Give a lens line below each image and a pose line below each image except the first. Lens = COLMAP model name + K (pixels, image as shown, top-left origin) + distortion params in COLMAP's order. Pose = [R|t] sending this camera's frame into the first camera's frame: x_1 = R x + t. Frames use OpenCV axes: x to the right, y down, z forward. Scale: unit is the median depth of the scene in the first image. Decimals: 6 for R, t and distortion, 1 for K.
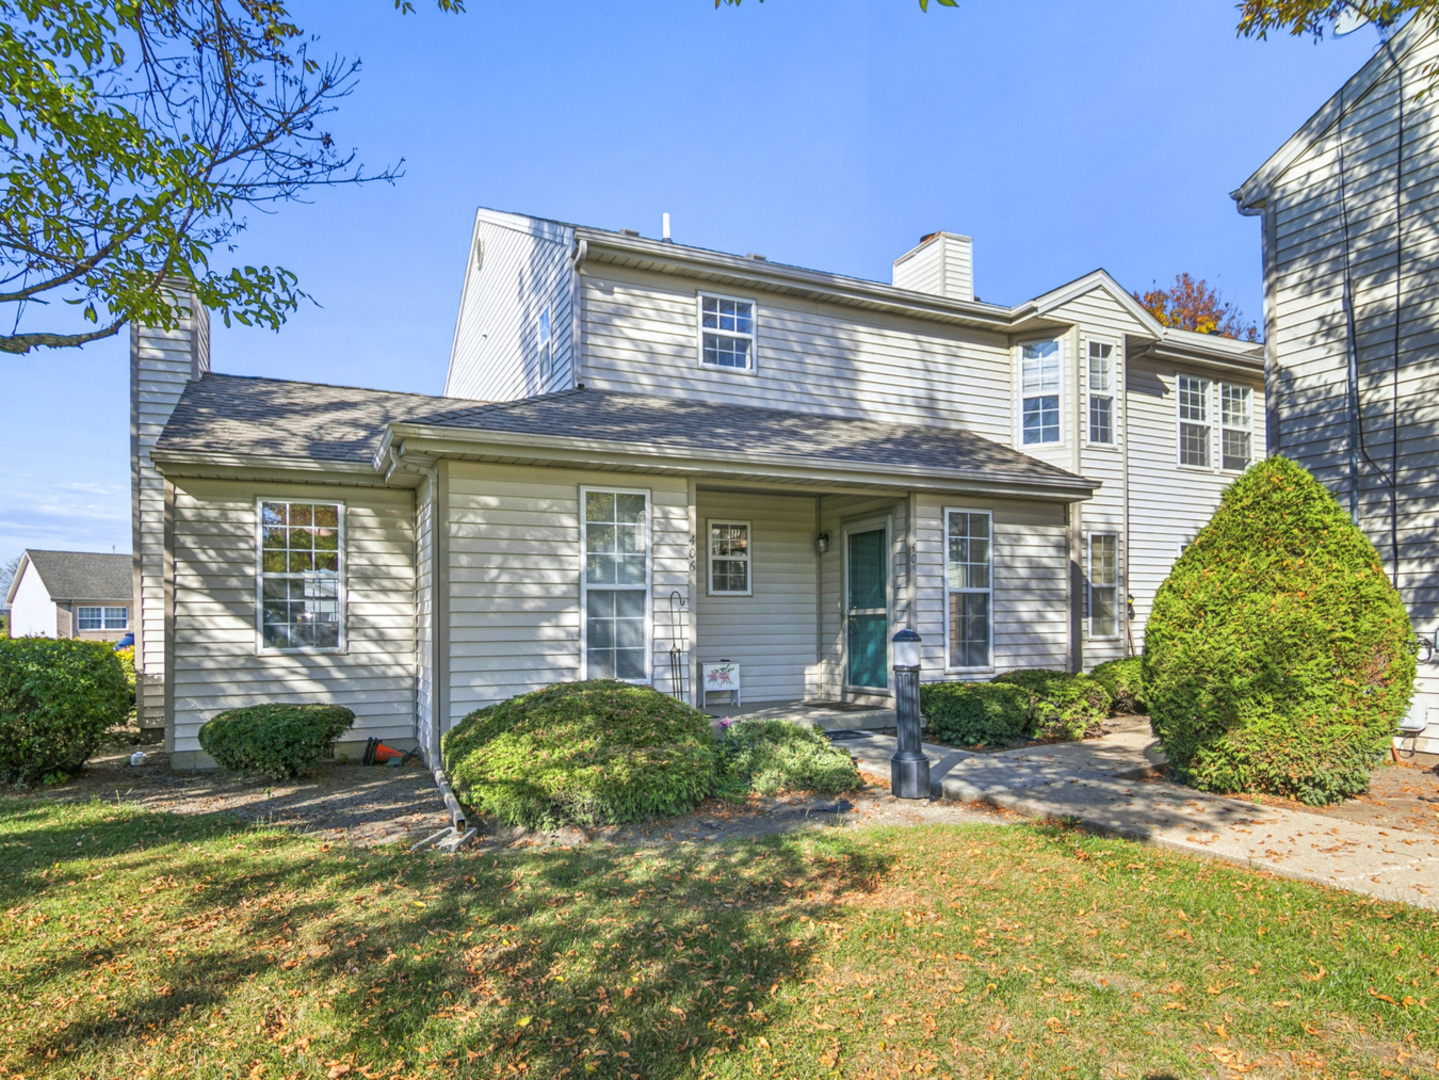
lens RADIAL K [[882.8, 0, 719.1], [0, 882.8, 618.0], [0, 0, 1]] dist [-0.006498, -0.002190]
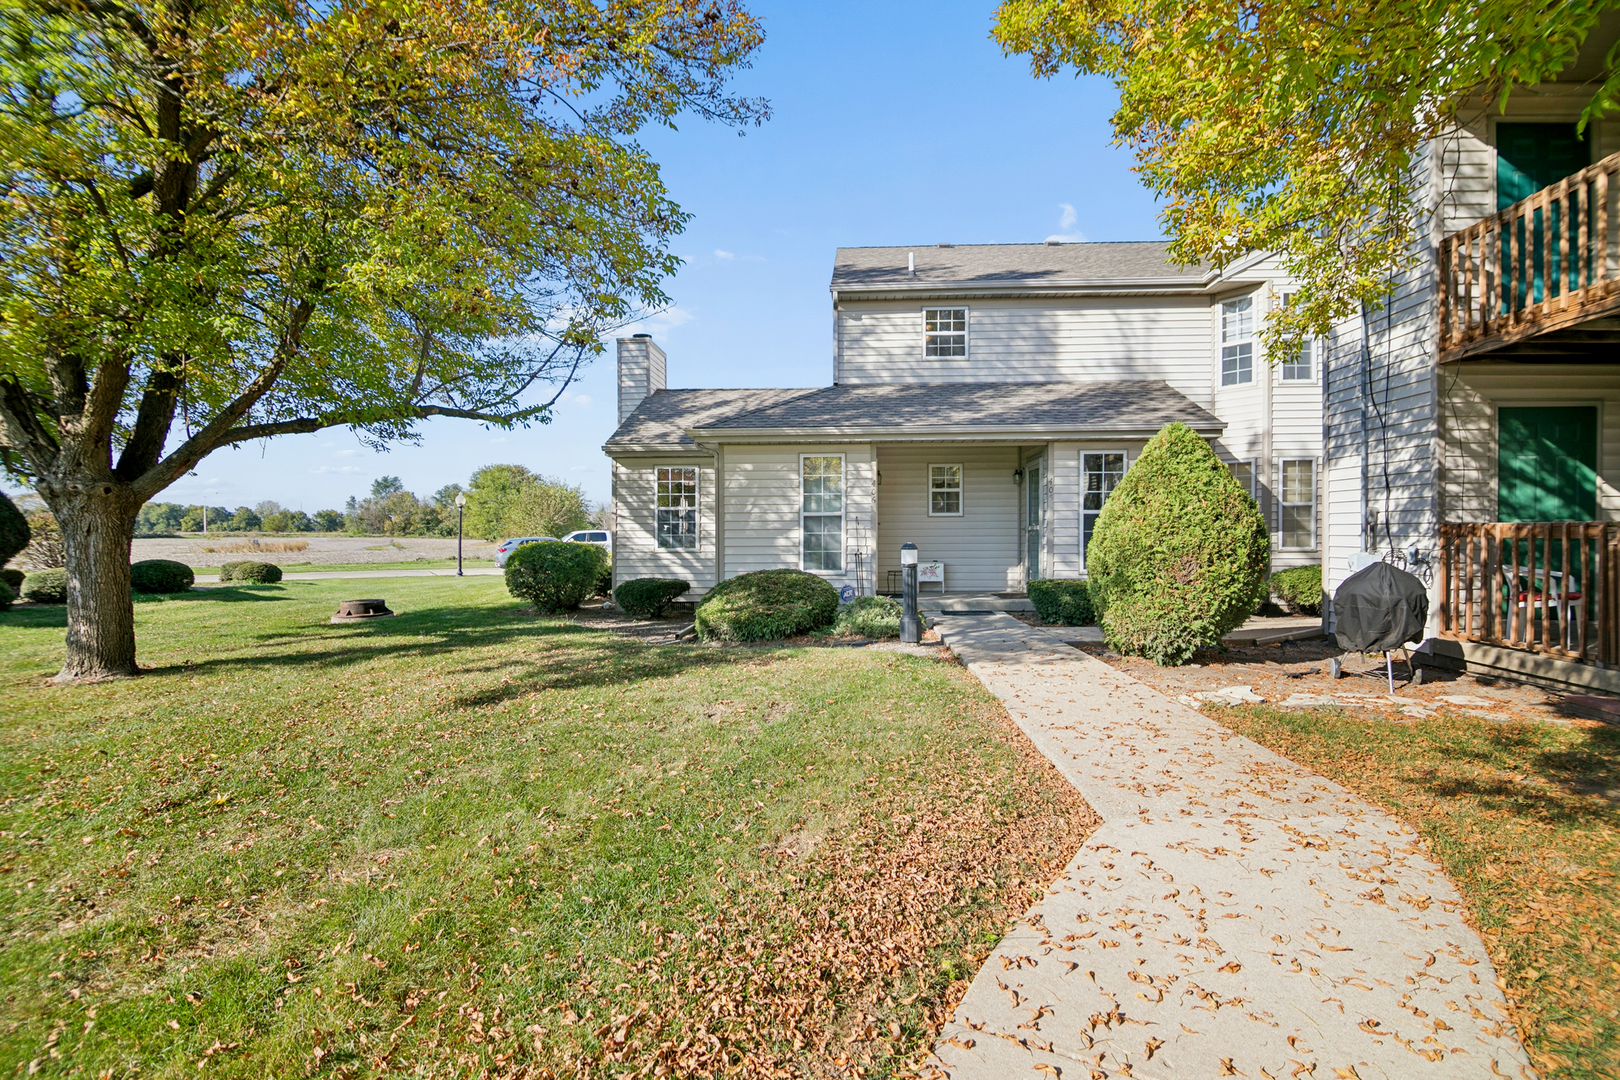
lens RADIAL K [[744.2, 0, 810.0], [0, 744.2, 540.0], [0, 0, 1]] dist [0.000046, -0.000090]
pose [[0.891218, 0.007905, -0.453506, 0.403896], [0.000675, 0.999824, 0.018753, -0.010917], [0.453574, -0.017019, 0.891056, -0.204190]]
